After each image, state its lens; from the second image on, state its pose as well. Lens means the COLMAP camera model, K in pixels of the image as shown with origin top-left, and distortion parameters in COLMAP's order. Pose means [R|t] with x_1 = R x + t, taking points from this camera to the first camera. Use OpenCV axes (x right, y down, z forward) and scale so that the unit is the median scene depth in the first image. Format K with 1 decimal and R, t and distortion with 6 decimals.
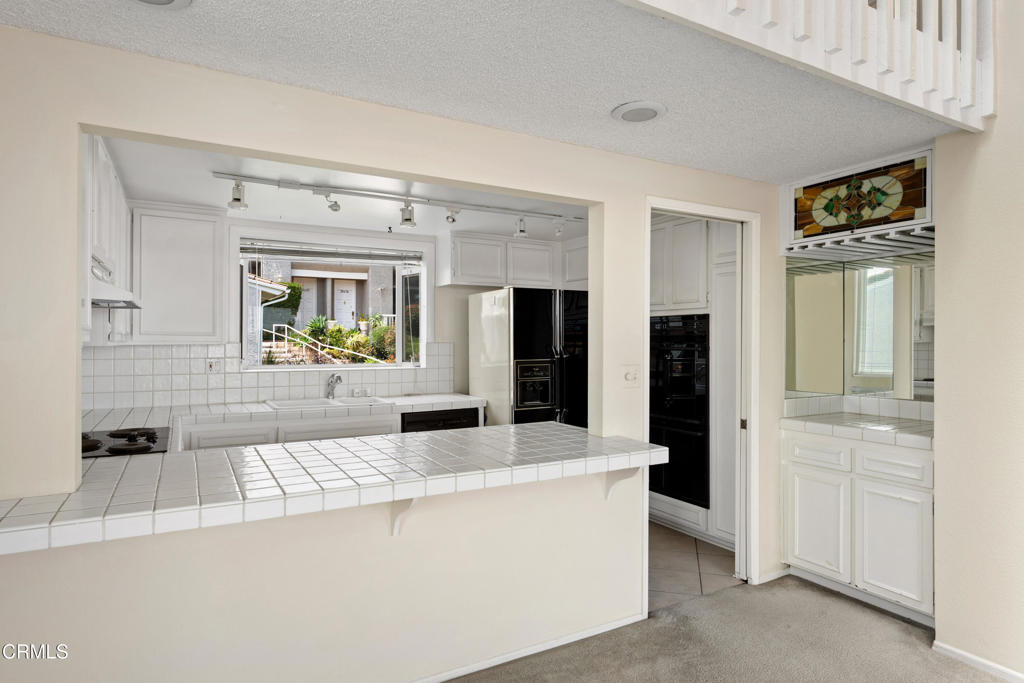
lens RADIAL K [[572.1, 0, 509.7], [0, 572.1, 342.2], [0, 0, 1]] dist [0.003924, -0.000221]
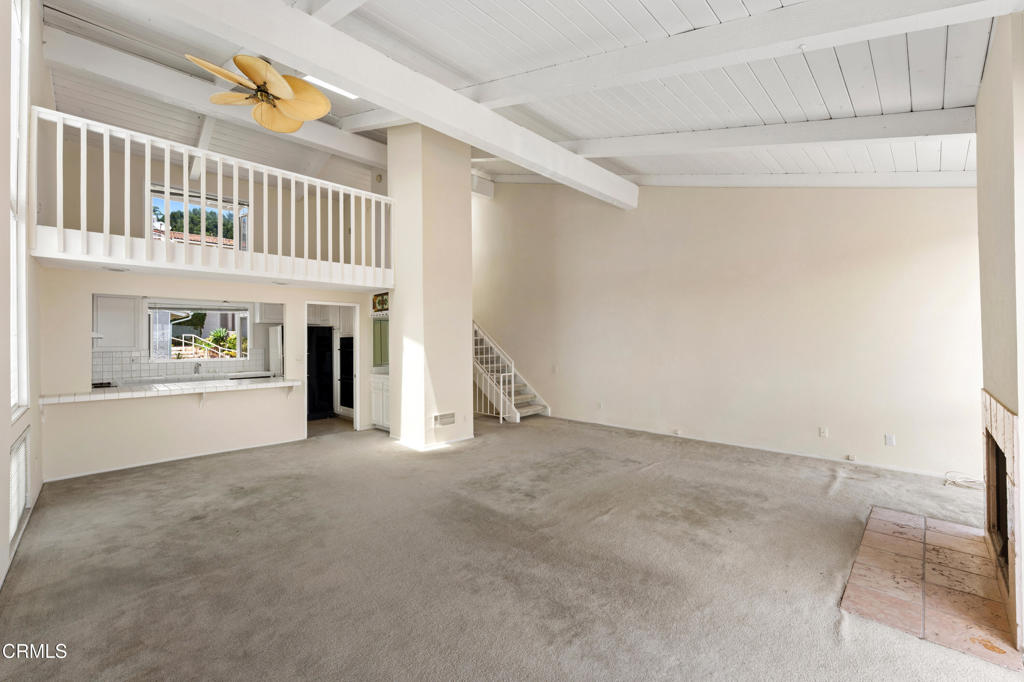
lens RADIAL K [[411.7, 0, 512.2], [0, 411.7, 340.5], [0, 0, 1]] dist [0.000950, -0.000168]
pose [[0.963909, -0.007285, 0.266134, 0.497274], [0.009253, 0.999938, -0.006142, -0.012435], [-0.266073, 0.008383, 0.963917, -0.980206]]
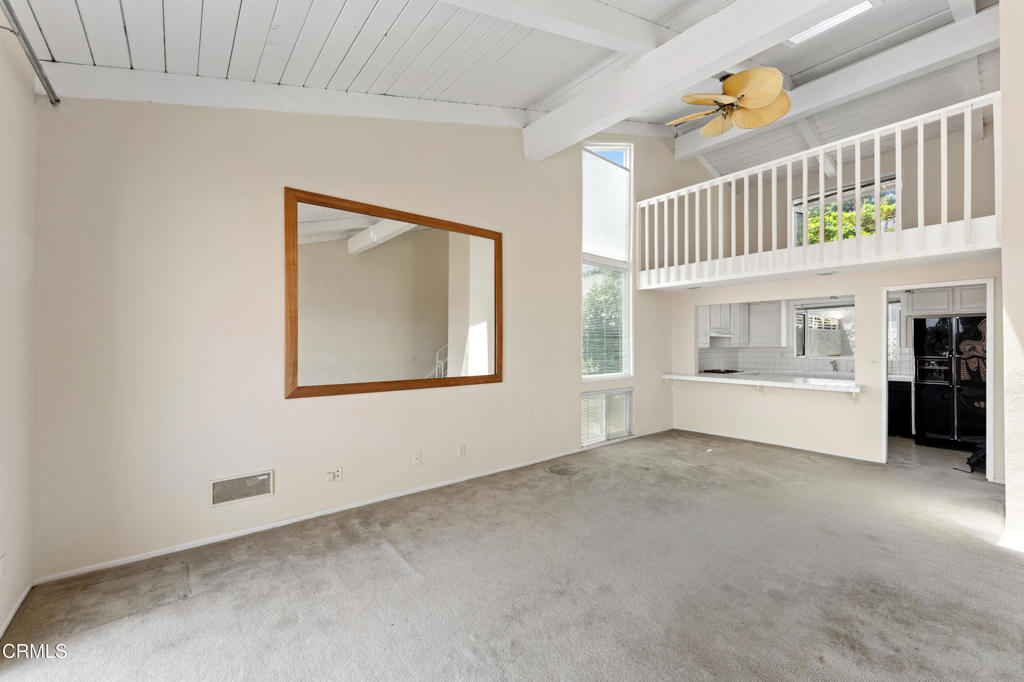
lens RADIAL K [[411.7, 0, 510.4], [0, 411.7, 340.1], [0, 0, 1]] dist [0.000950, -0.000168]
pose [[0.166271, -0.006456, -0.986059, 1.163028], [-0.001279, 0.999976, -0.006763, -0.013049], [0.986079, 0.002386, 0.166259, -0.570797]]
